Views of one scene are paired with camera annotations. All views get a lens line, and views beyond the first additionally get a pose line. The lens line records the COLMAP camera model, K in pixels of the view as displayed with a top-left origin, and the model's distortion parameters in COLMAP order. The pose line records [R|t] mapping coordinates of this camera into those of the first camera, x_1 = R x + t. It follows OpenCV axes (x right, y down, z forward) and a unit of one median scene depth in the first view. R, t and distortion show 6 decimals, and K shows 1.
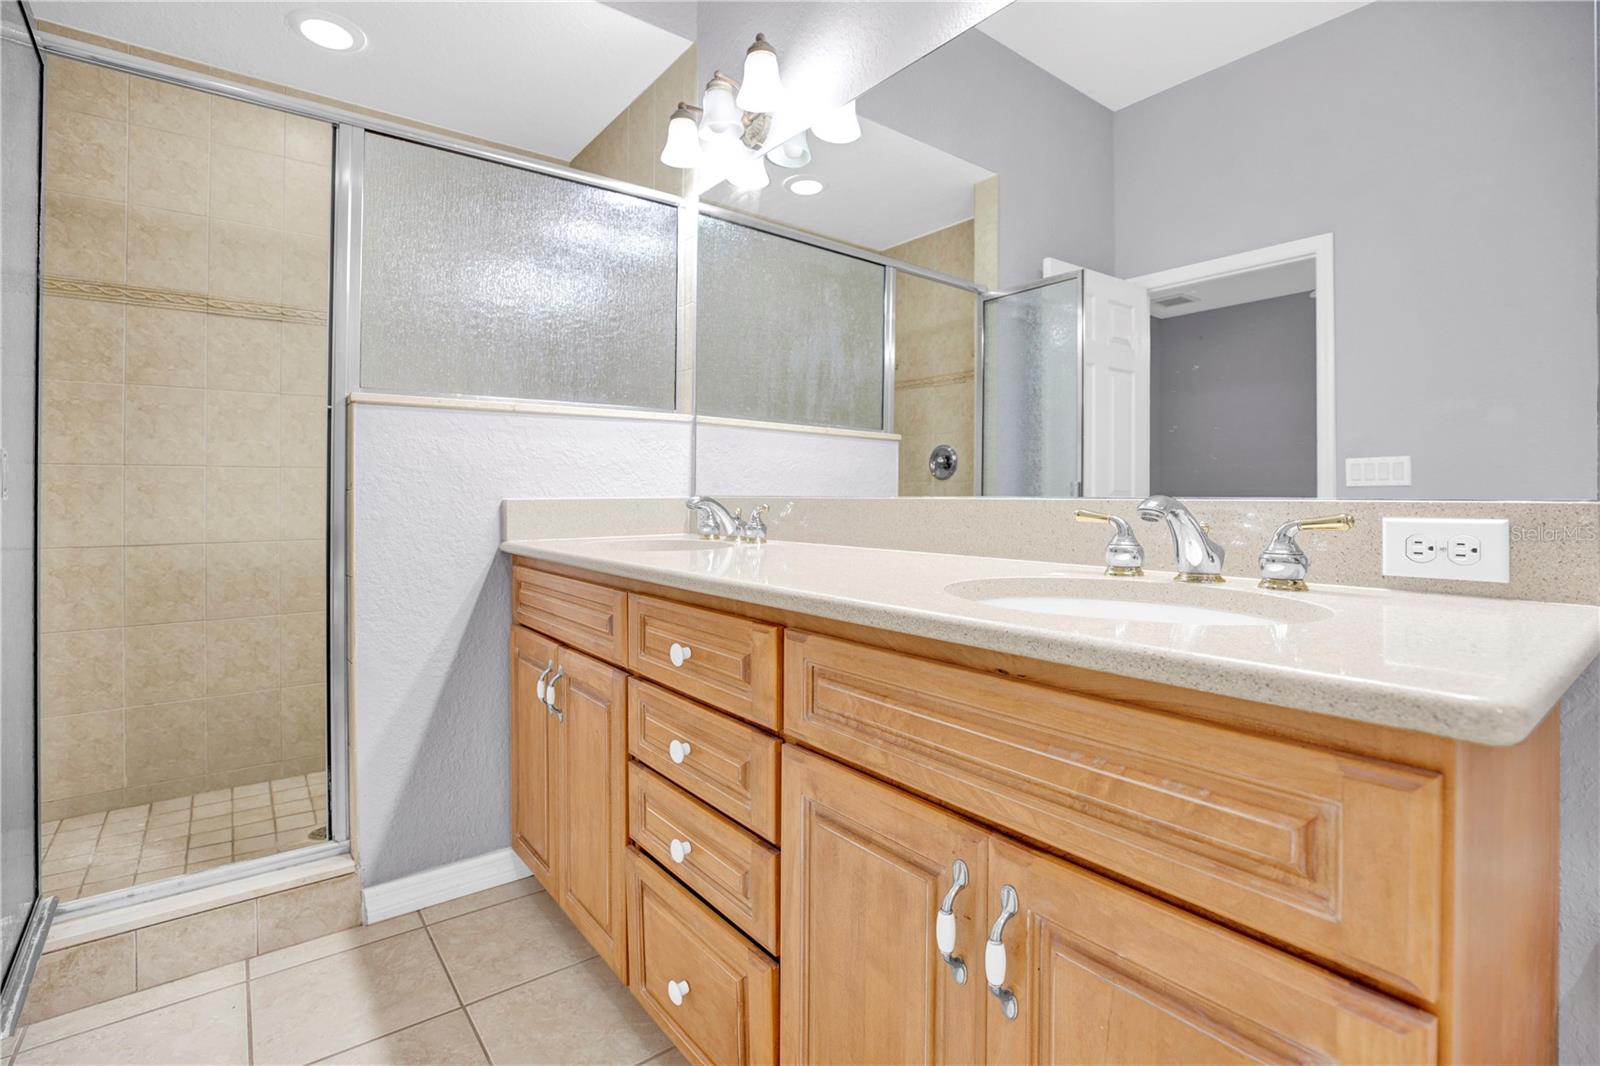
lens RADIAL K [[739.3, 0, 785.9], [0, 739.3, 496.0], [0, 0, 1]] dist [-0.016392, 0.000343]
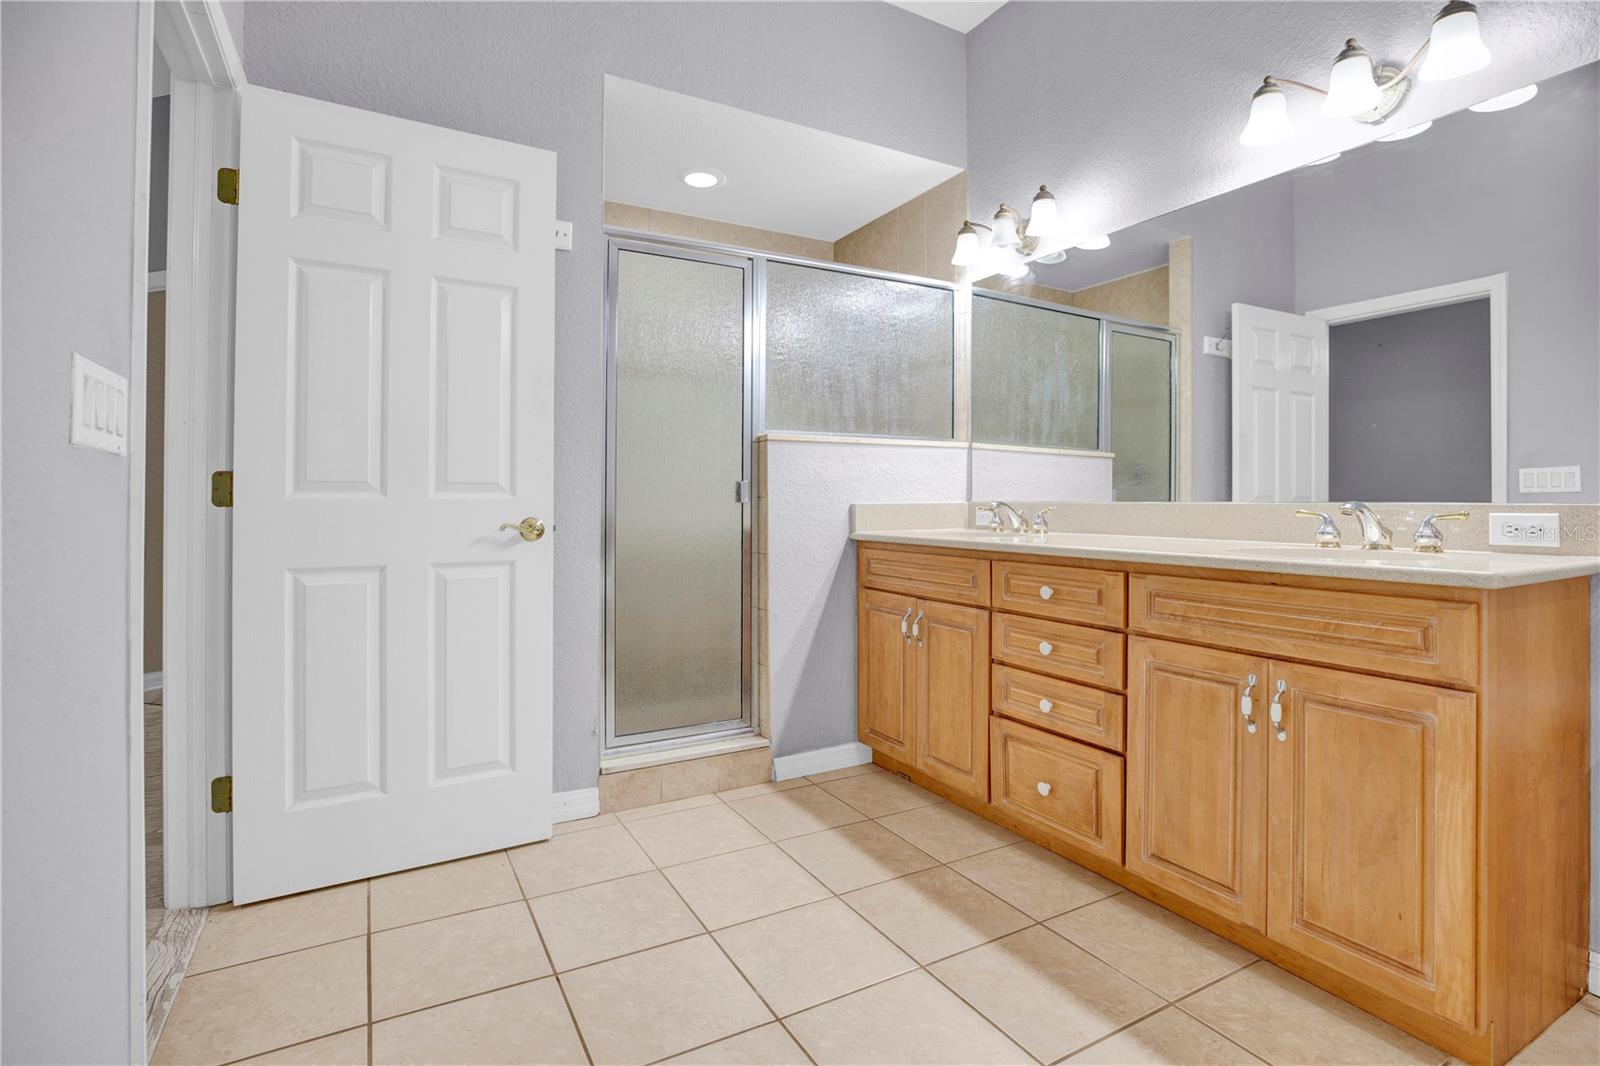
lens RADIAL K [[739.3, 0, 785.9], [0, 739.3, 496.0], [0, 0, 1]] dist [-0.016392, 0.000343]
pose [[0.985988, -0.001502, -0.166810, -0.492764], [0.000182, 0.999969, -0.007928, 0.001464], [0.166817, 0.007786, 0.985957, -0.877969]]
